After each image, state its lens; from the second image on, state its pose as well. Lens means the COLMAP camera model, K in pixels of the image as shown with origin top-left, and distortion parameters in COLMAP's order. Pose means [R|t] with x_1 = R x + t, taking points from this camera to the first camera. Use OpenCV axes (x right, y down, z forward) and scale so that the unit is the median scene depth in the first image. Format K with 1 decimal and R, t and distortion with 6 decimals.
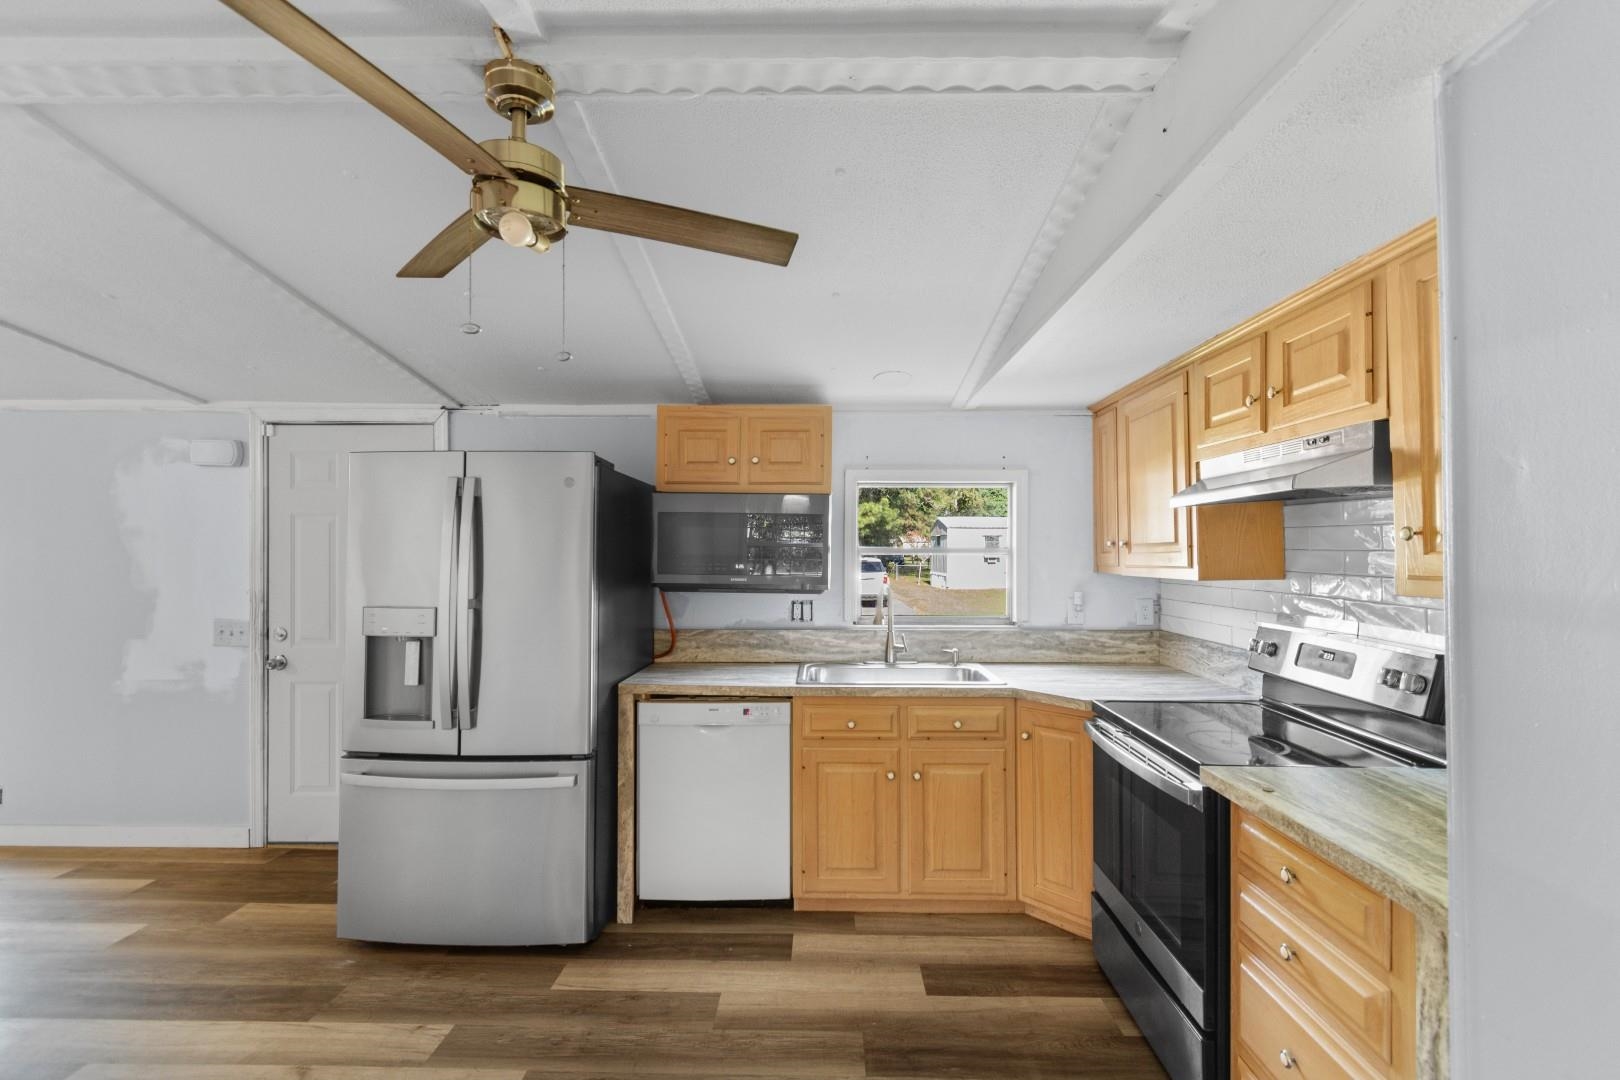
lens RADIAL K [[716.7, 0, 815.6], [0, 716.7, 544.1], [0, 0, 1]] dist [0.008337, -0.003493]
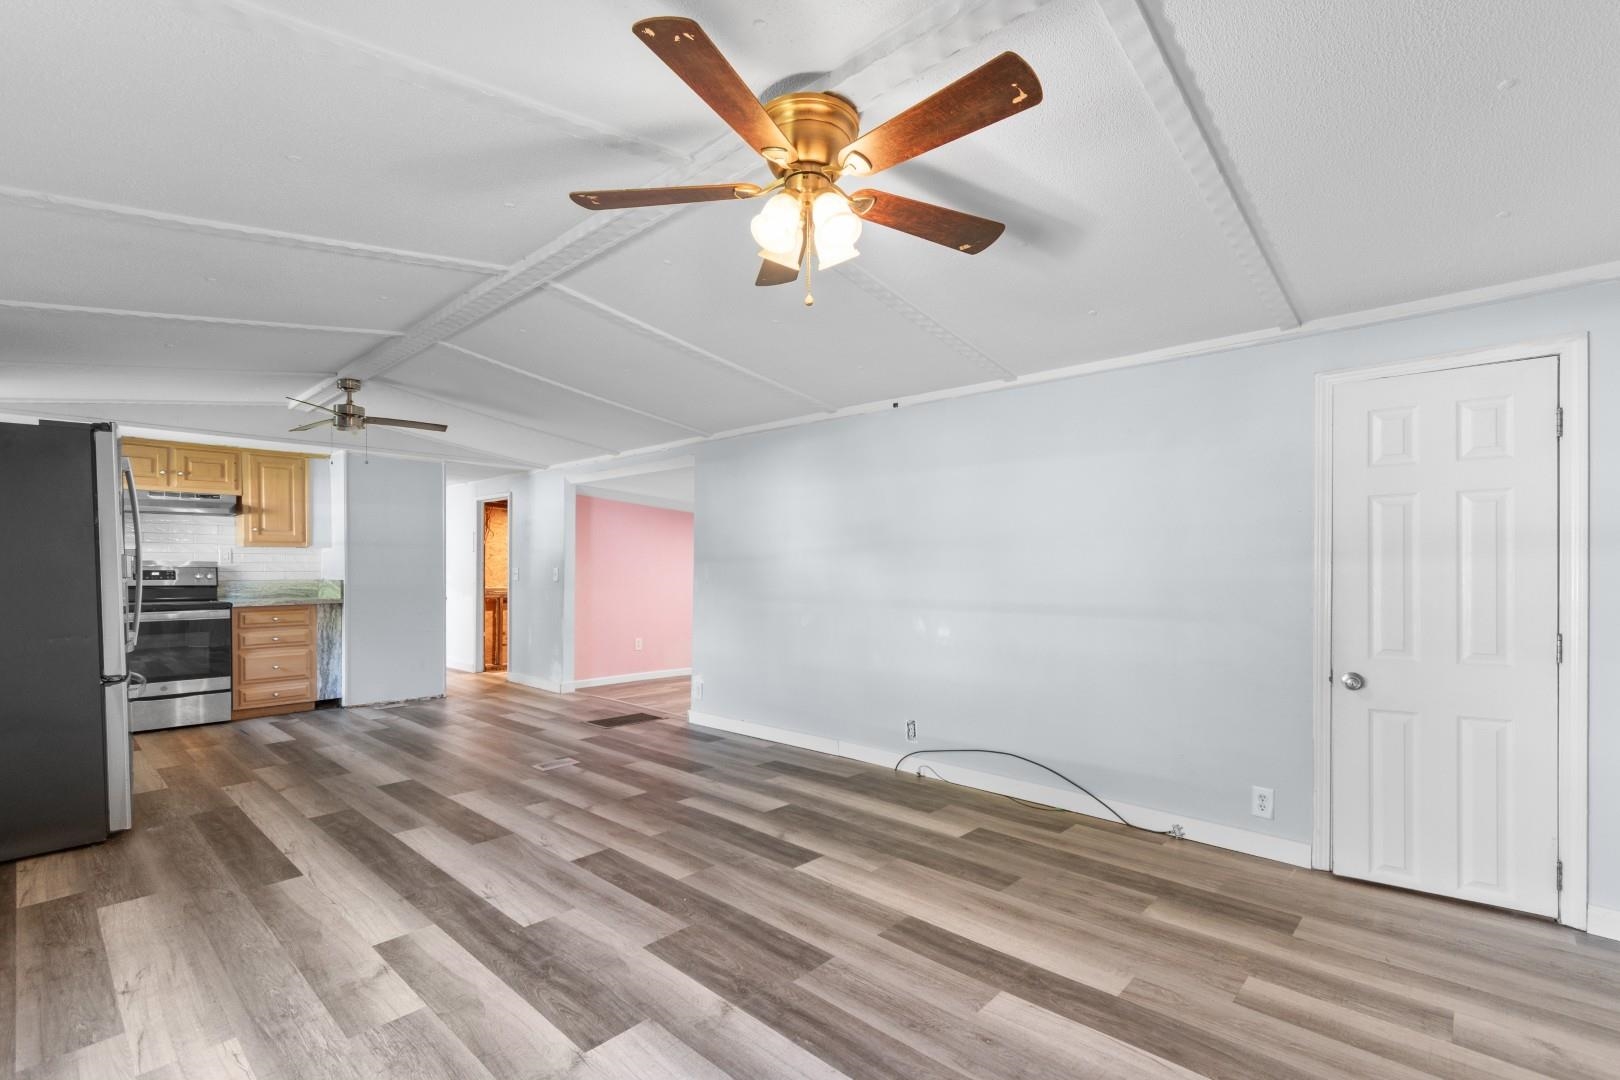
lens RADIAL K [[716.7, 0, 811.7], [0, 716.7, 576.2], [0, 0, 1]] dist [0.008337, -0.003493]
pose [[-0.748922, -0.011410, 0.662560, -2.122876], [-0.005072, 0.999921, 0.011487, 0.094567], [-0.662639, 0.005243, -0.748921, 1.049349]]
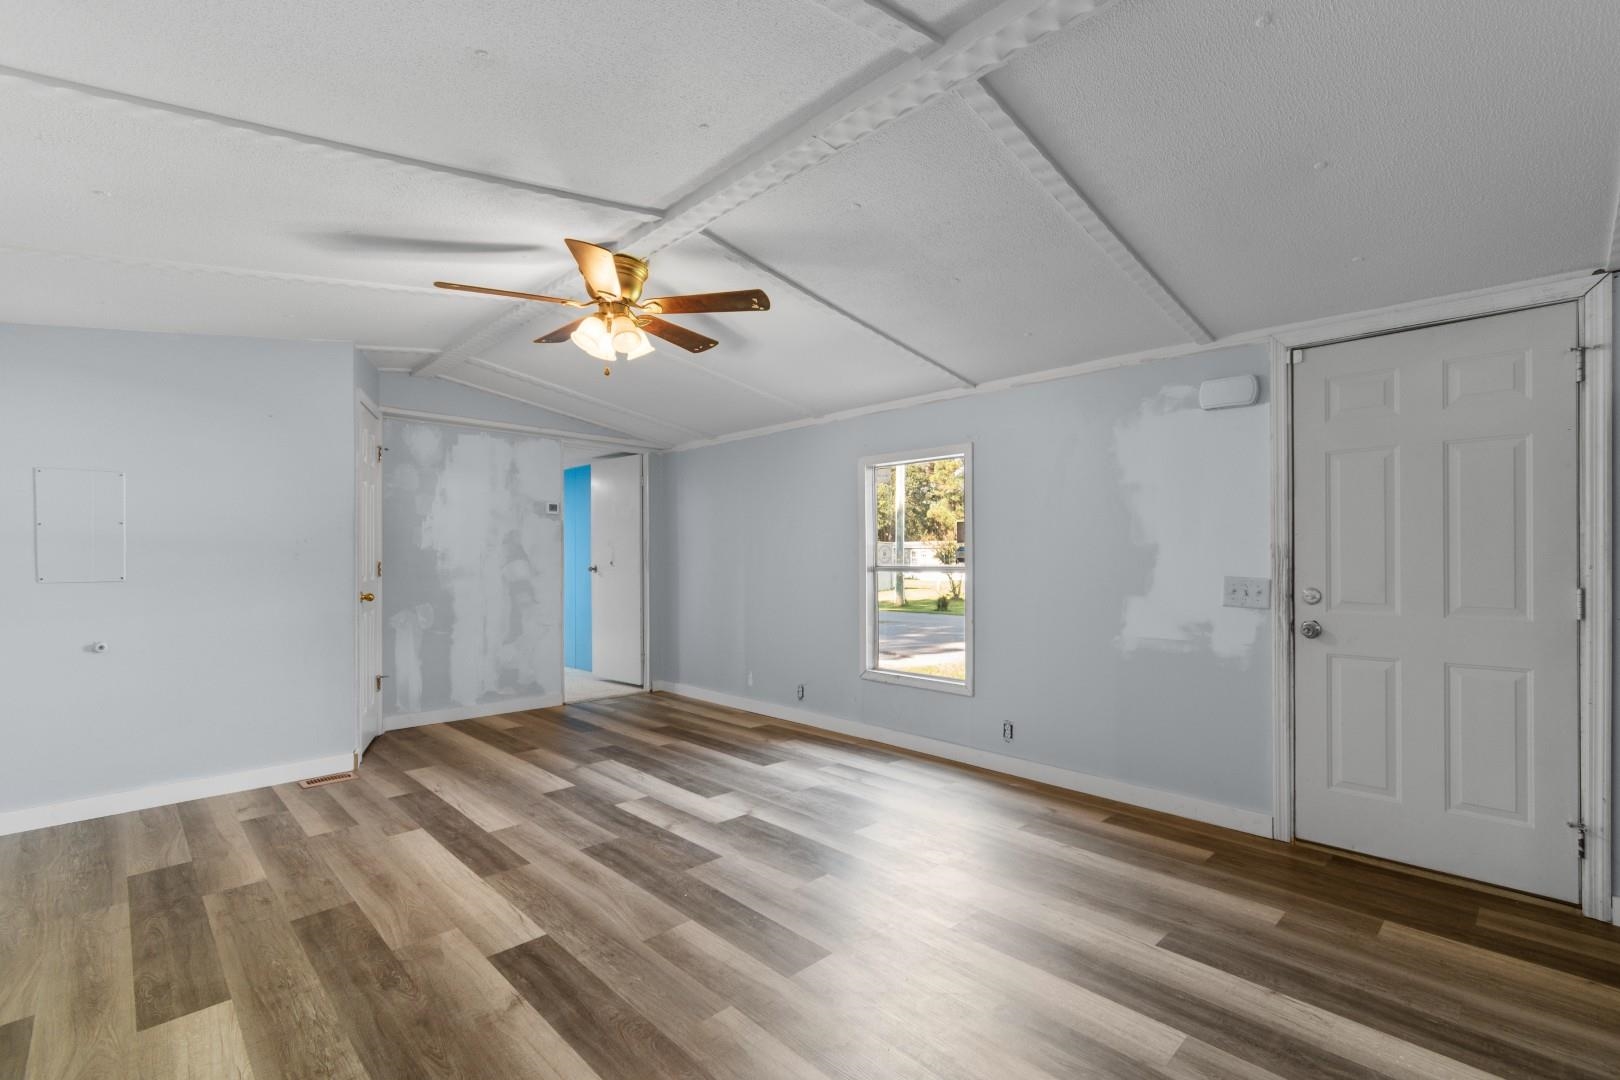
lens RADIAL K [[716.7, 0, 804.9], [0, 716.7, 559.0], [0, 0, 1]] dist [0.008337, -0.003493]
pose [[0.707395, -0.000872, -0.706818, -0.703718], [0.004555, 0.999984, 0.003326, 0.094694], [0.706804, -0.005572, 0.707388, -0.021205]]
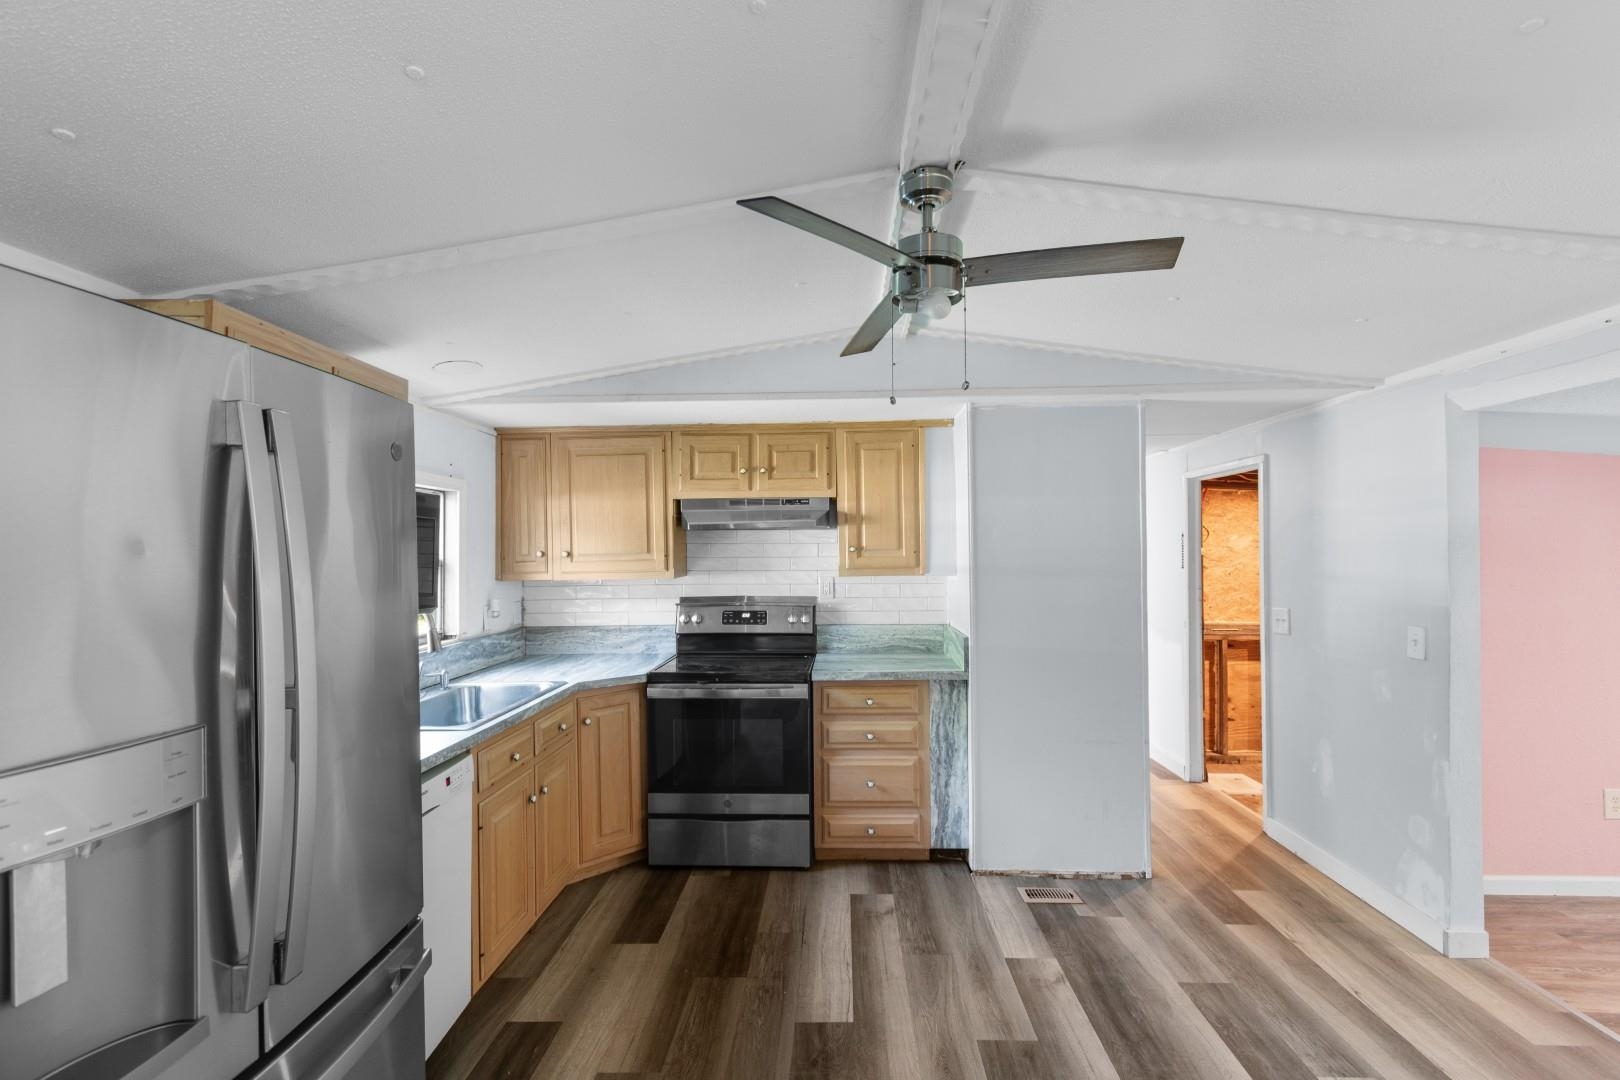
lens RADIAL K [[716.7, 0, 825.0], [0, 716.7, 543.4], [0, 0, 1]] dist [0.008337, -0.003493]
pose [[0.007842, 0.010603, 0.999913, -0.842185], [0.003044, 0.999939, -0.010627, -0.004952], [-0.999965, 0.003127, 0.007809, 0.597522]]
